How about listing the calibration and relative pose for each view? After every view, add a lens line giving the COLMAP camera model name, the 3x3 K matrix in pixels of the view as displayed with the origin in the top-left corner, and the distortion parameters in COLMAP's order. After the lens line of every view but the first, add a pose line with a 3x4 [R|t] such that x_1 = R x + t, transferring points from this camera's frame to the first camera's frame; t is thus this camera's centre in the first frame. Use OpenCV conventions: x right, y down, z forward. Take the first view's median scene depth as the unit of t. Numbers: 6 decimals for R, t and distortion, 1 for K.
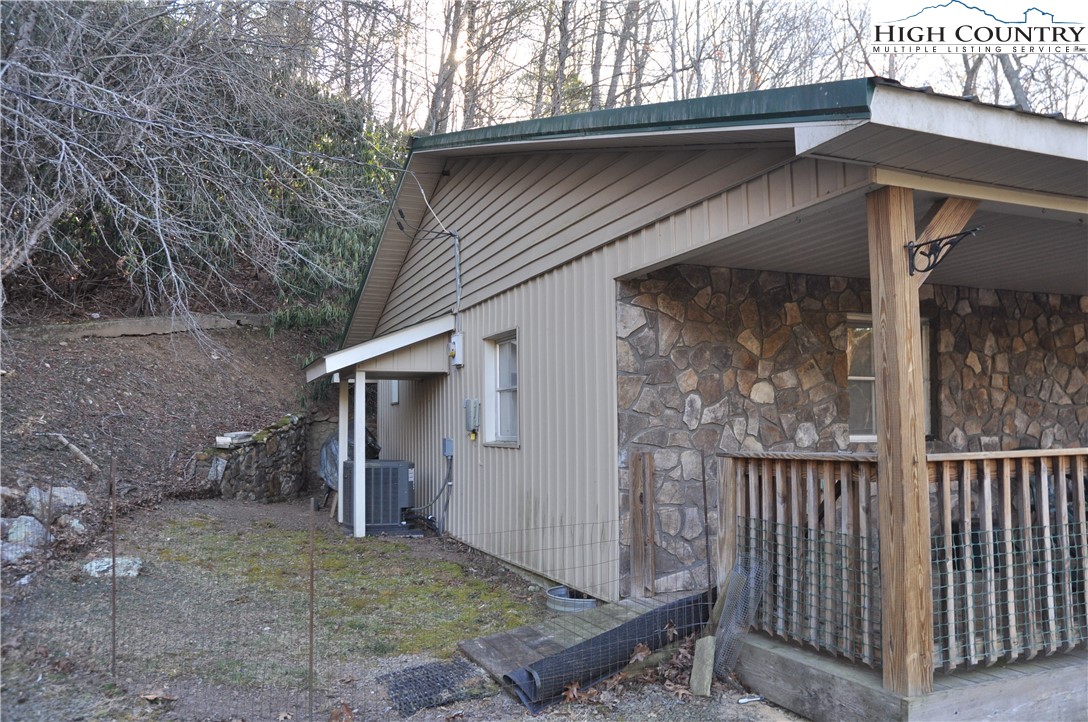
lens RADIAL K [[894.4, 0, 533.1], [0, 894.4, 362.2], [0, 0, 1]] dist [-0.151221, 0.160042]
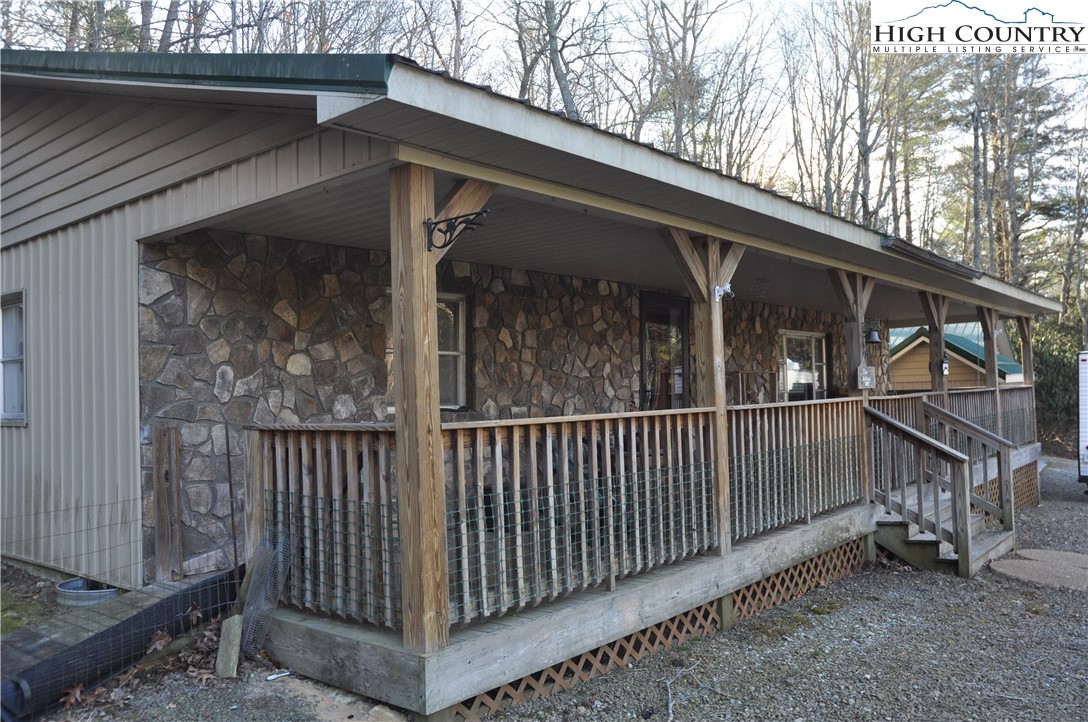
lens RADIAL K [[894.4, 0, 607.0], [0, 894.4, 367.2], [0, 0, 1]] dist [-0.151221, 0.160042]
pose [[0.879066, 0.003284, 0.476689, 0.101633], [-0.017655, 0.999515, 0.025671, 0.006785], [-0.476374, -0.030983, 0.878697, -0.027305]]
